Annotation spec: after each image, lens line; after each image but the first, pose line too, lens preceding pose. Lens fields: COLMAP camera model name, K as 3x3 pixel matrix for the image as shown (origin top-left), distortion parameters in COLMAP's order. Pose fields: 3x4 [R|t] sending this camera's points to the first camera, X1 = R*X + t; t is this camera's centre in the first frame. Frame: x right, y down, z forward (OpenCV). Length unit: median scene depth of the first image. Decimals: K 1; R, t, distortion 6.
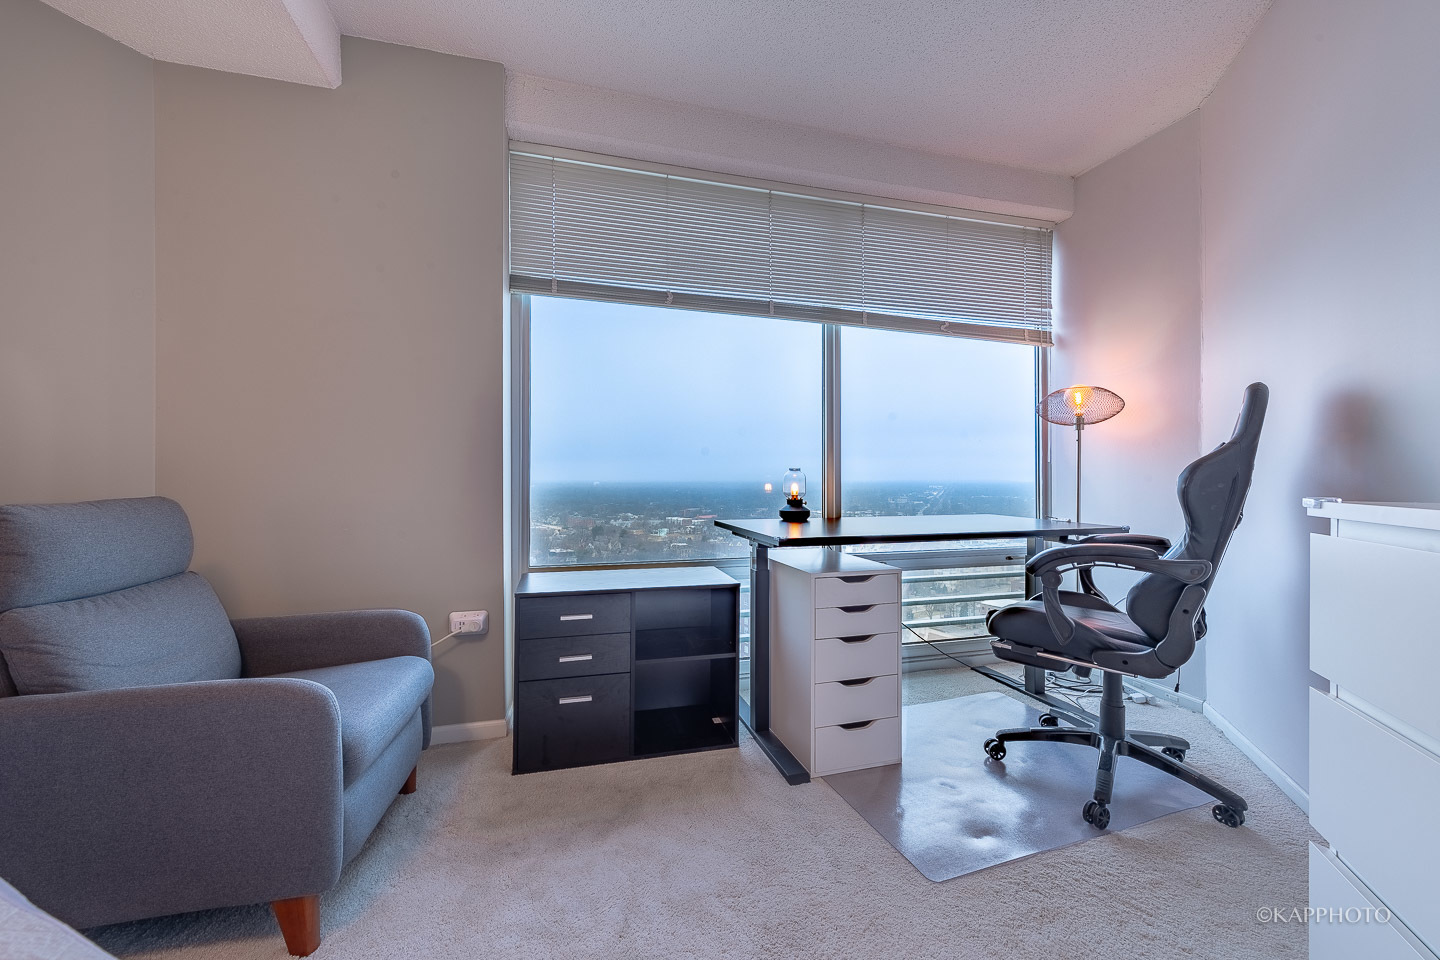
lens RADIAL K [[565.2, 0, 713.8], [0, 565.2, 478.5], [0, 0, 1]] dist [0.009565, -0.001730]
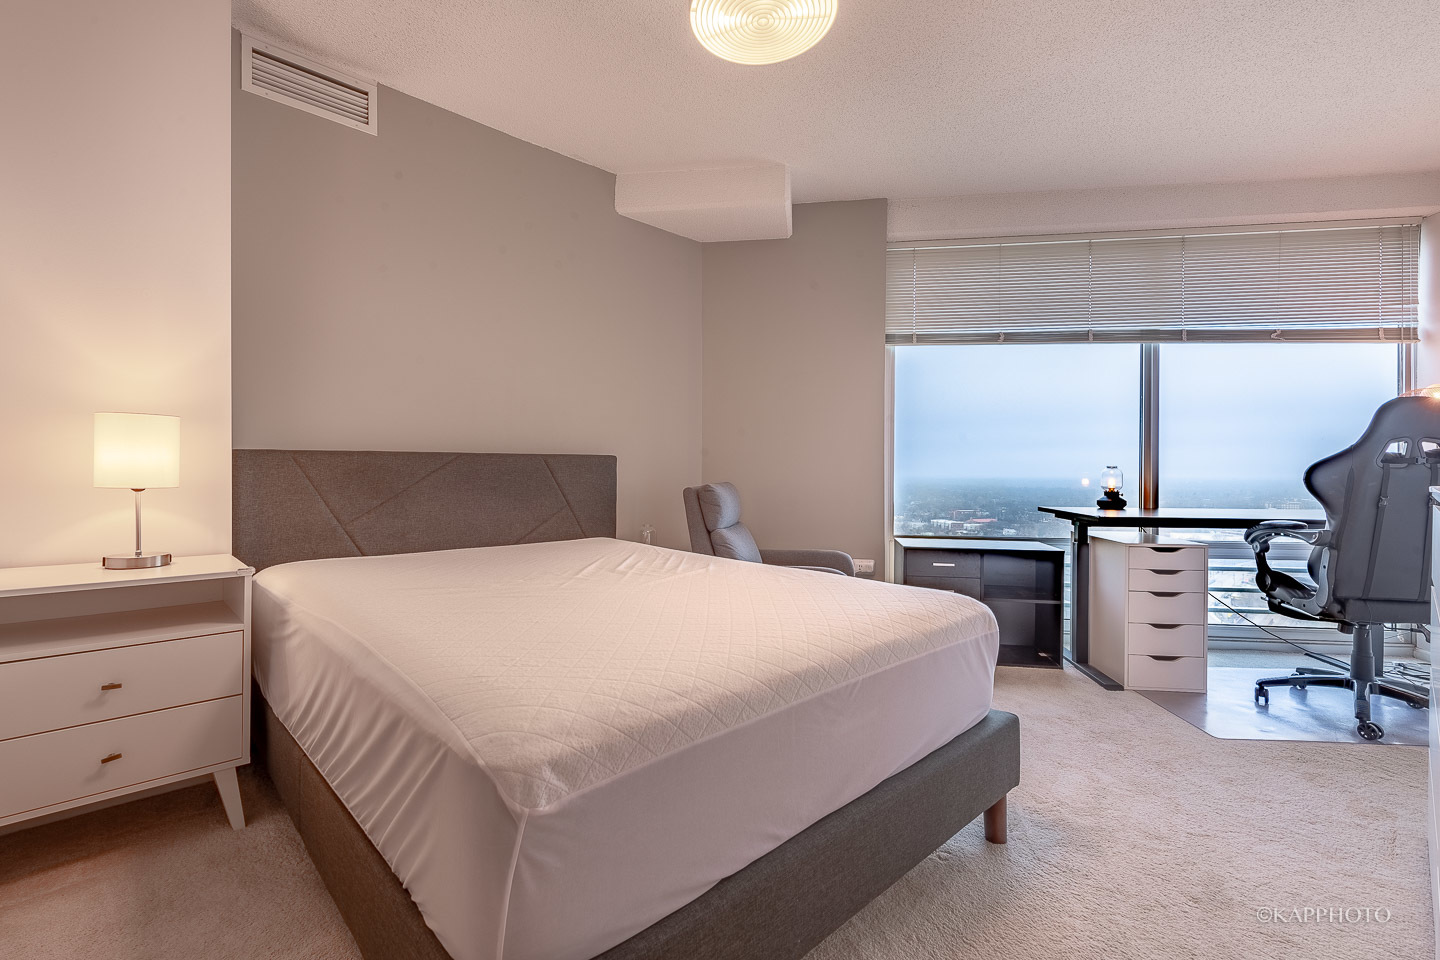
lens RADIAL K [[624.3, 0, 711.2], [0, 624.3, 477.5], [0, 0, 1]] dist [0.001219, -0.001456]
pose [[0.912214, 0.007350, -0.409648, -0.100449], [-0.005151, 0.999966, 0.006470, 0.002554], [0.409681, -0.003791, 0.912221, -0.626889]]
